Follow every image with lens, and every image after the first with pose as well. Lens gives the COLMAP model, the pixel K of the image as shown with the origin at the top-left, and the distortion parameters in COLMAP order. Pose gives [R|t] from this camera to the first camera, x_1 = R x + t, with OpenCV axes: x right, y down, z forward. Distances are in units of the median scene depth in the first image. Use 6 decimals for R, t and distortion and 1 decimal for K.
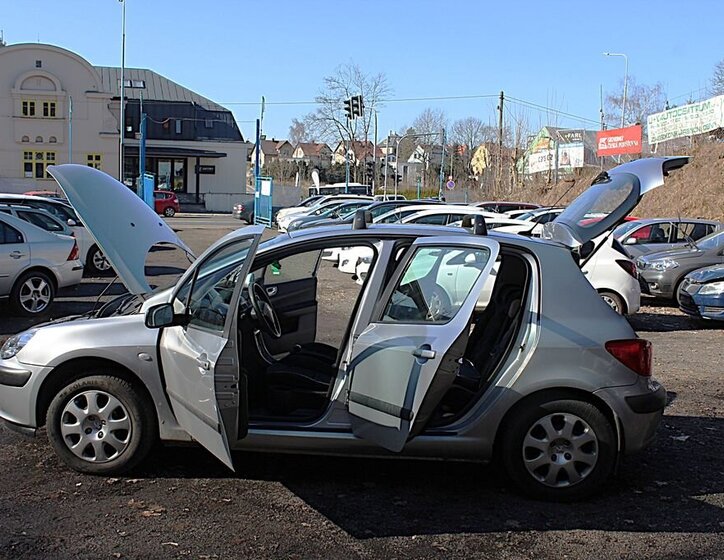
lens RADIAL K [[787.5, 0, 362.0], [0, 787.5, 280.0], [0, 0, 1]] dist [-0.134190, 0.116758]
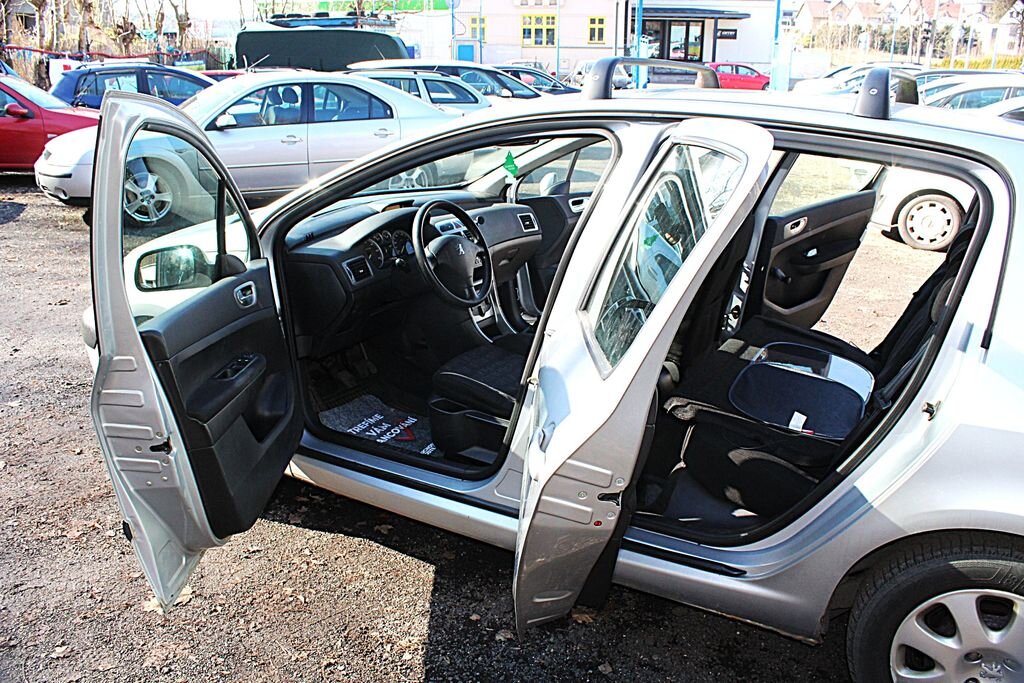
lens RADIAL K [[850.8, 0, 513.4], [0, 850.8, 343.2], [0, 0, 1]] dist [-0.171673, 0.153557]
pose [[0.898319, 0.120876, -0.422388, 0.031765], [-0.028392, 0.975369, 0.218743, -0.005617], [0.438425, -0.184509, 0.879625, 0.092822]]
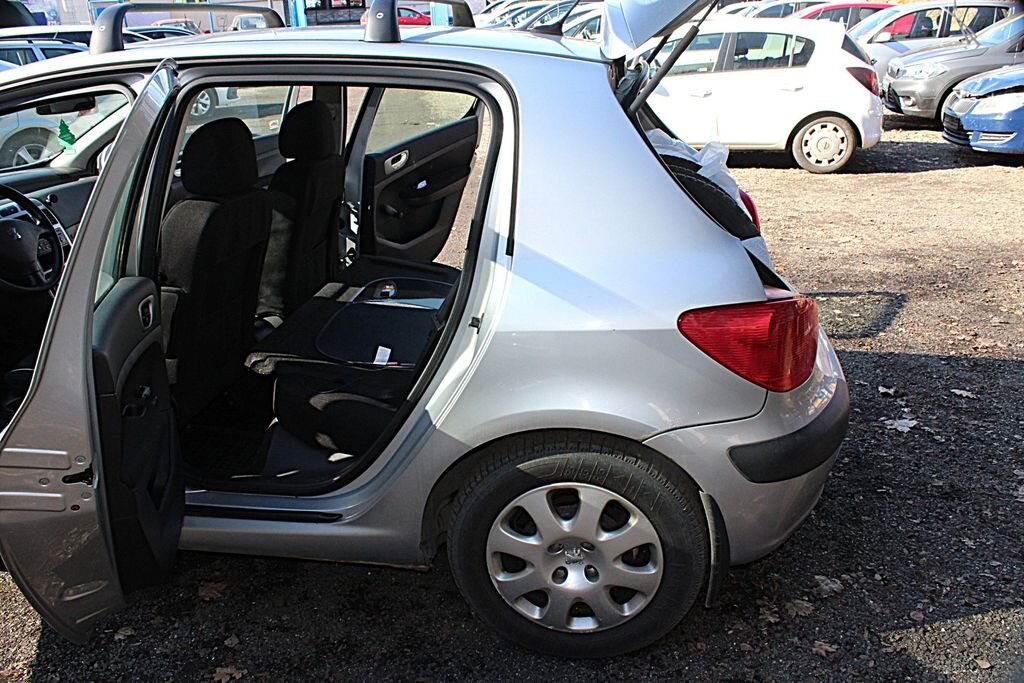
lens RADIAL K [[850.8, 0, 513.4], [0, 850.8, 343.2], [0, 0, 1]] dist [-0.171673, 0.153557]
pose [[0.994414, -0.026585, -0.102143, 0.045785], [0.054238, 0.958917, 0.278453, -0.004416], [0.090544, -0.282437, 0.955003, 0.098611]]
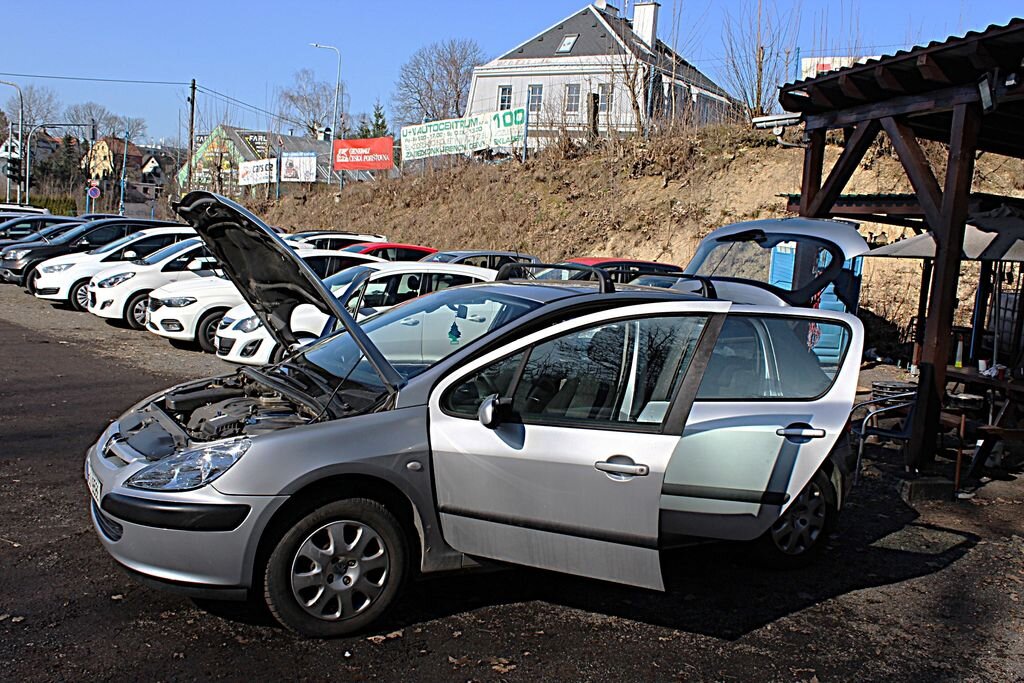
lens RADIAL K [[958.7, 0, 512.0], [0, 958.7, 341.5], [0, 0, 1]] dist [-0.147550, 0.154186]
pose [[0.839838, -0.030603, 0.541974, -0.117599], [0.013482, 0.999278, 0.035533, -0.008800], [-0.542670, -0.022536, 0.839644, 0.031699]]
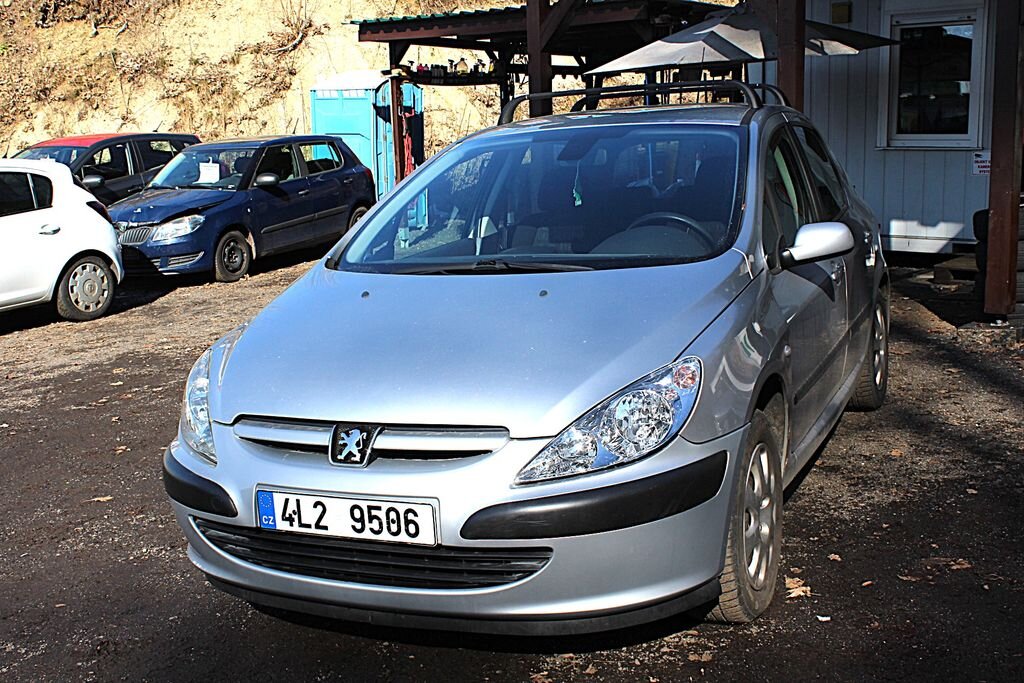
lens RADIAL K [[1197.7, 0, 512.0], [0, 1197.7, 341.5], [0, 0, 1]] dist [-0.101221, 0.151905]
pose [[0.356817, -0.218131, 0.908350, -0.187398], [0.149636, 0.973147, 0.174911, -0.014017], [-0.922112, 0.073511, 0.379876, 0.146314]]
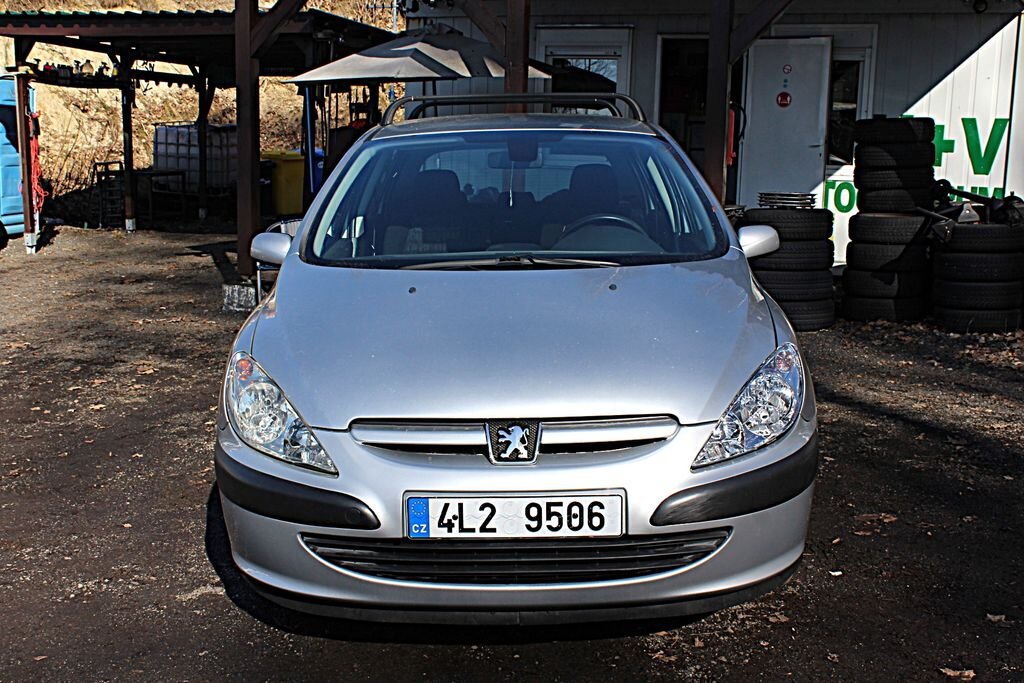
lens RADIAL K [[1138.9, 0, 512.0], [0, 1138.9, 341.5], [0, 0, 1]] dist [-0.114576, 0.152377]
pose [[-0.045966, -0.215883, 0.975337, -0.192027], [0.091760, 0.971328, 0.219320, -0.018984], [-0.994720, 0.099578, -0.024838, 0.208074]]
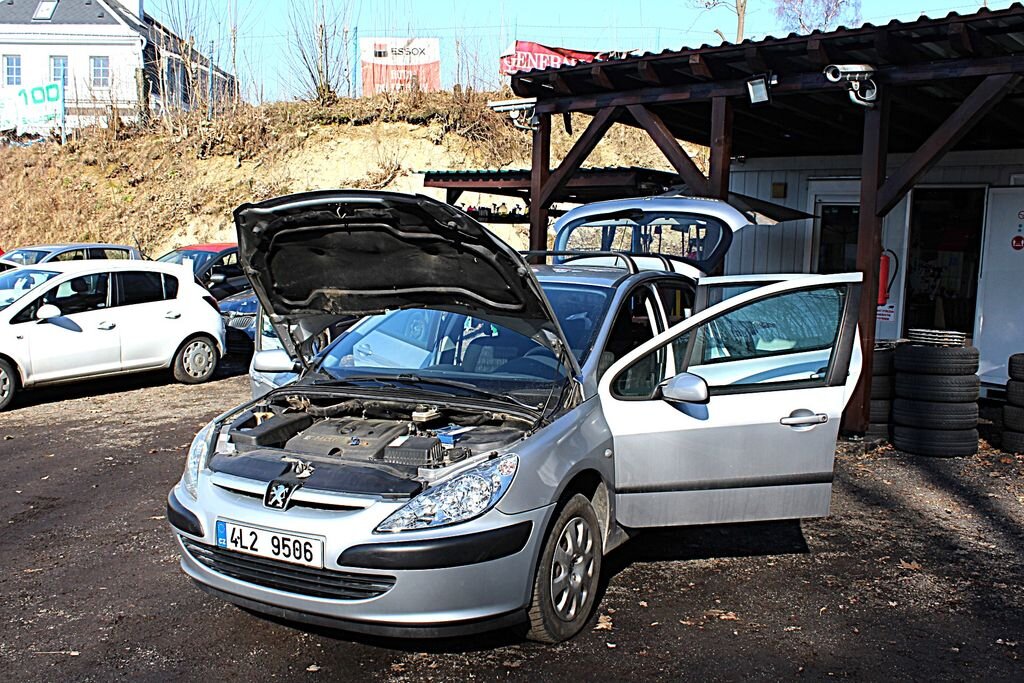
lens RADIAL K [[958.7, 0, 512.0], [0, 958.7, 341.5], [0, 0, 1]] dist [-0.147550, 0.154186]
pose [[0.421608, -0.119828, 0.898826, -0.195777], [0.088127, 0.991952, 0.090906, -0.017799], [-0.902486, 0.040884, 0.428775, 0.115263]]
